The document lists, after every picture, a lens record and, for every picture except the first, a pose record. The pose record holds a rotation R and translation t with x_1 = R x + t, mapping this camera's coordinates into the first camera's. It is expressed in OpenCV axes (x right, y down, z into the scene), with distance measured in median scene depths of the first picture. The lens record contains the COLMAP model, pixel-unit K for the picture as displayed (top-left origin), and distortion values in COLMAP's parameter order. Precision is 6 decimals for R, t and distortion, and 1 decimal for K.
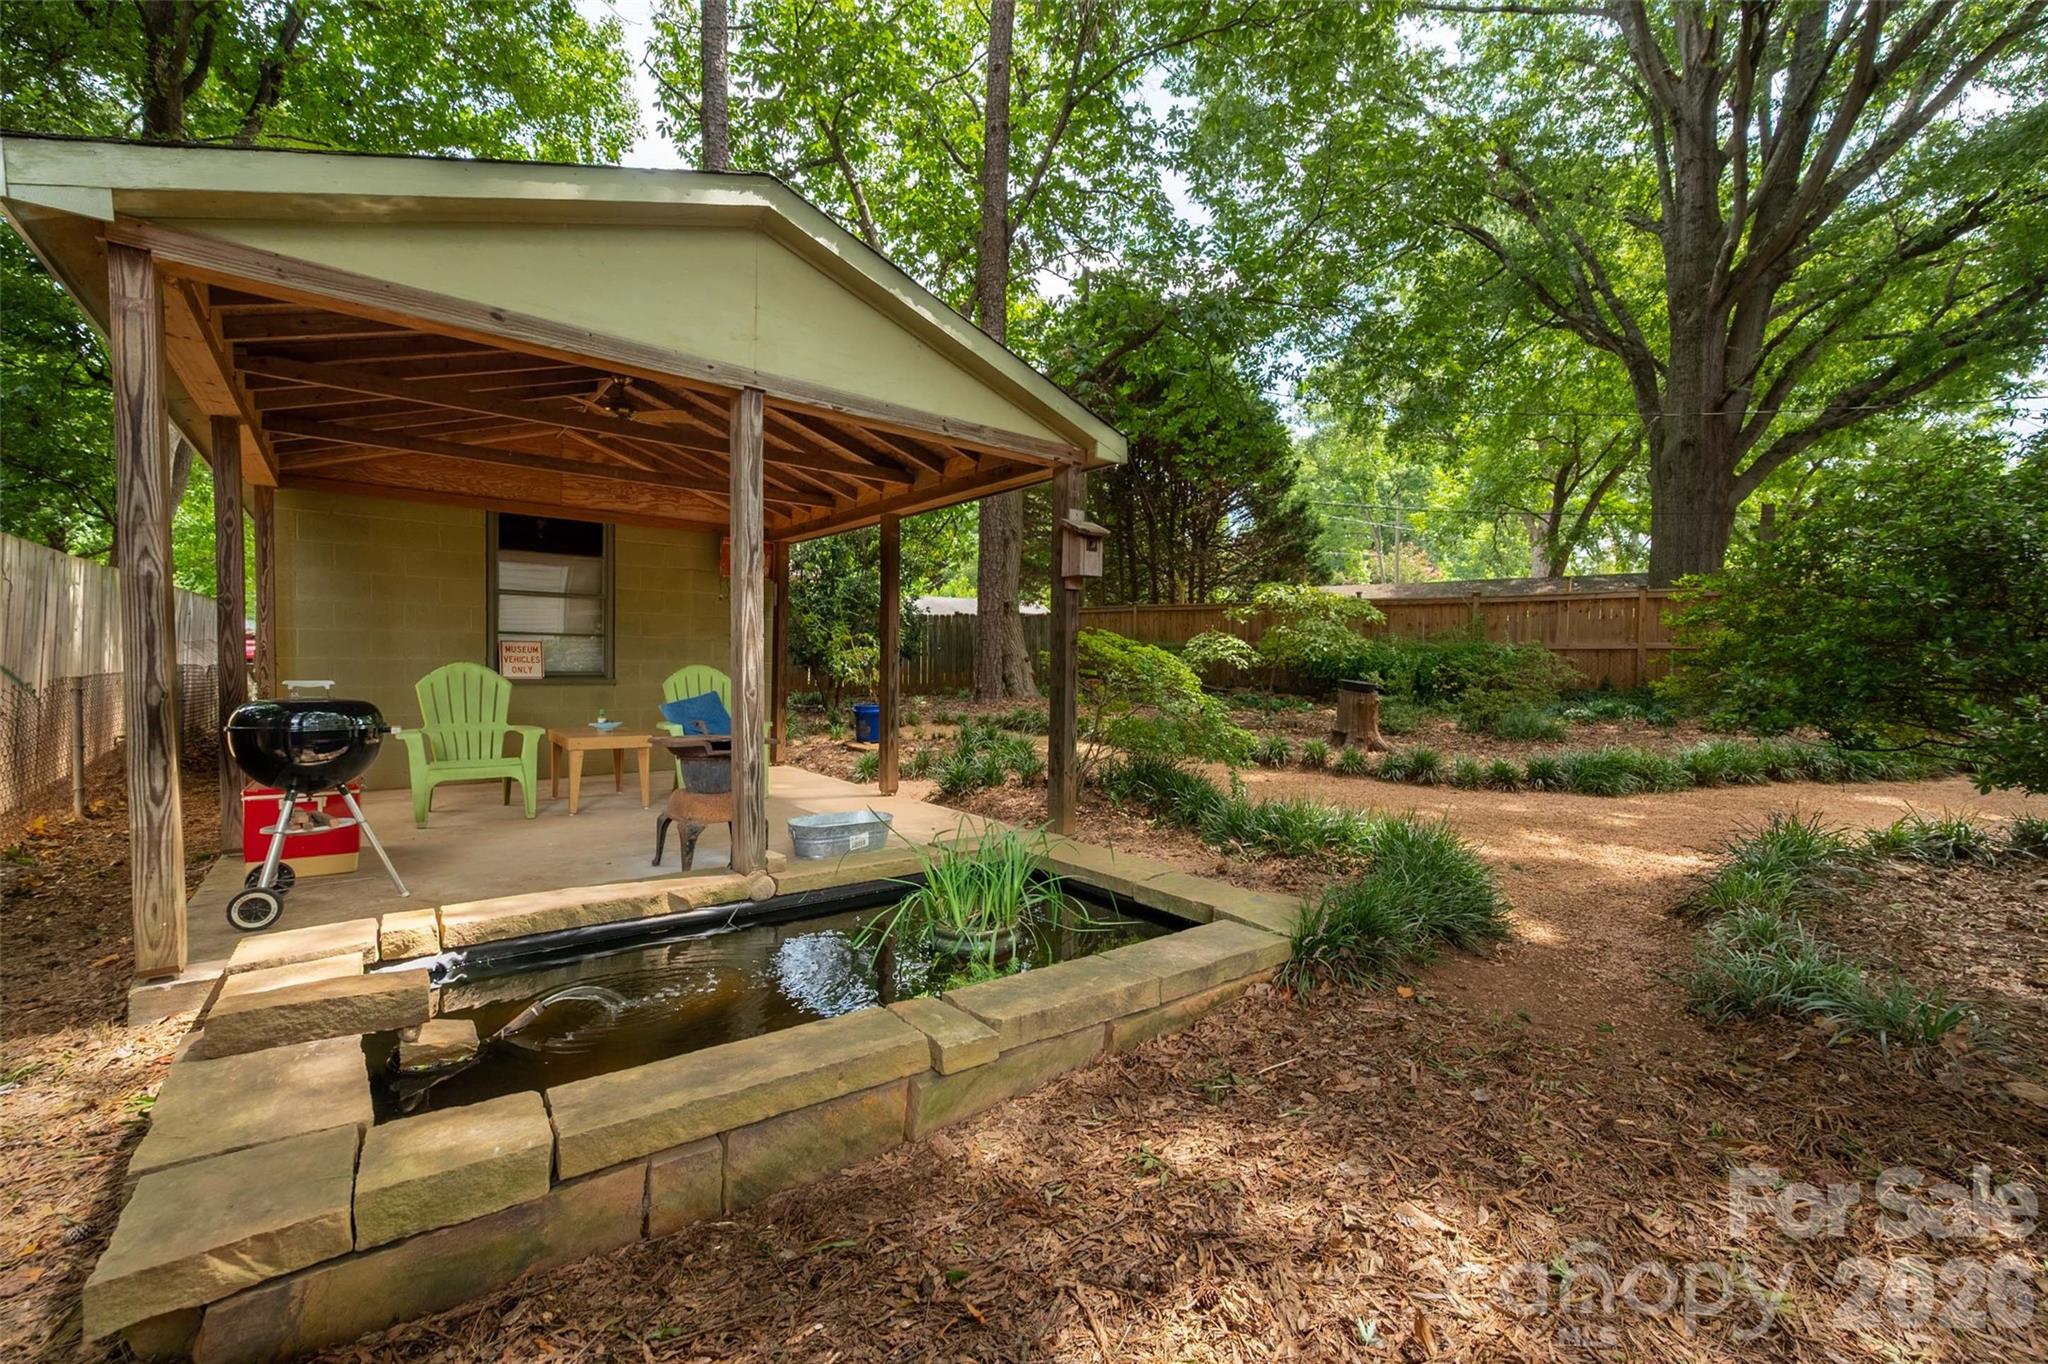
lens RADIAL K [[840.8, 0, 1024.0], [0, 840.8, 682.0], [0, 0, 1]] dist [-0.000279, 0.000042]
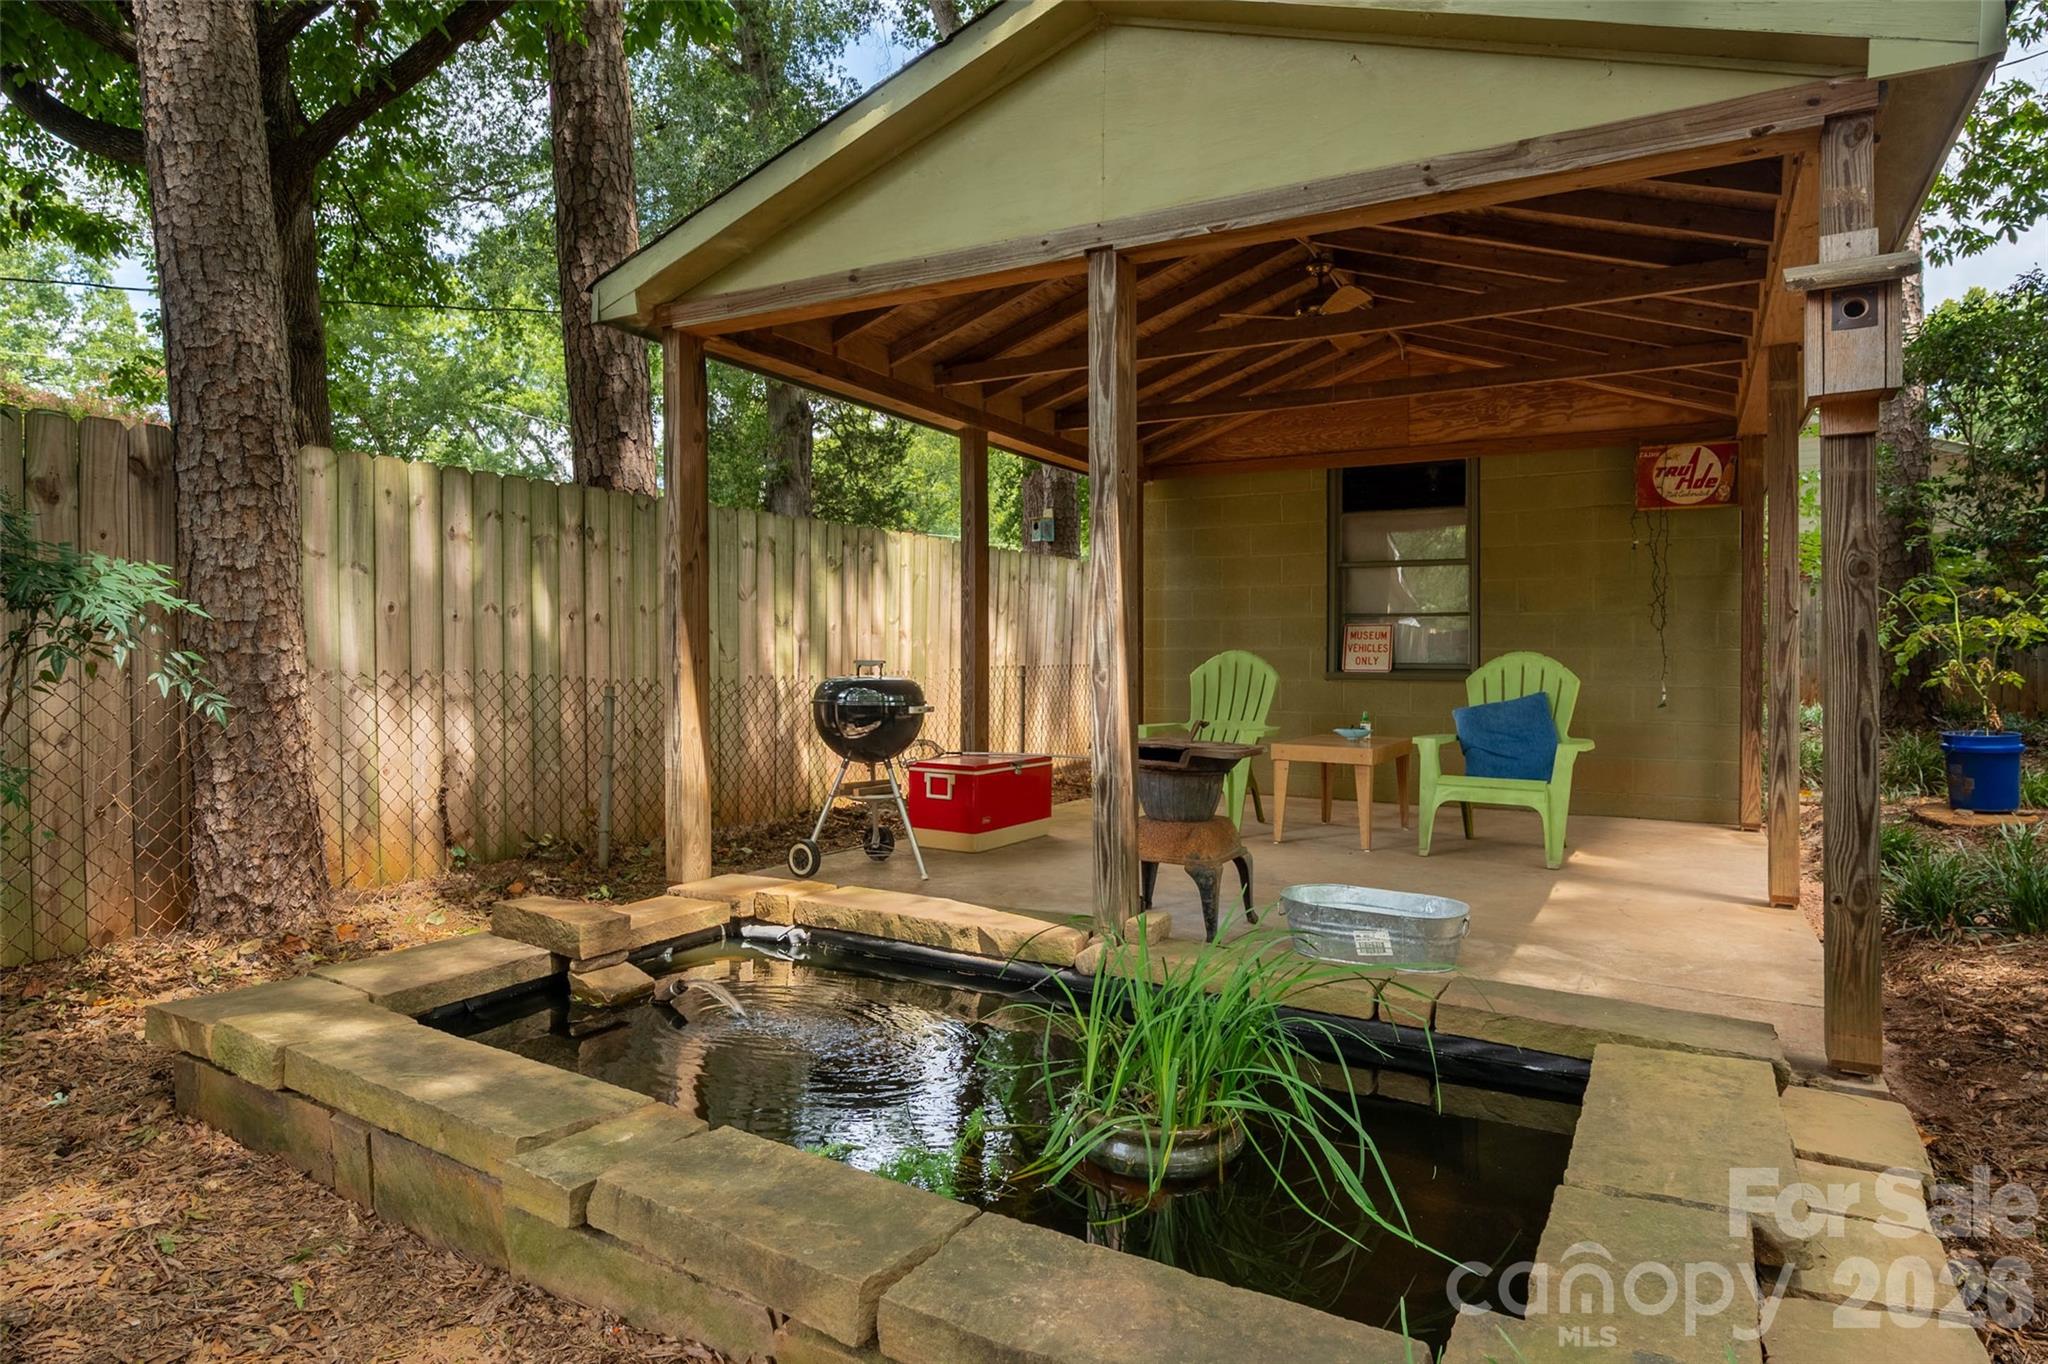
lens RADIAL K [[1133.5, 0, 1025.5], [0, 1133.5, 638.2], [0, 0, 1]] dist [-0.001798, -0.000122]
pose [[0.372194, -0.024590, -0.927829, 0.293814], [-0.021384, 0.999156, -0.035059, 0.008927], [0.927909, 0.032890, 0.371354, 0.324881]]
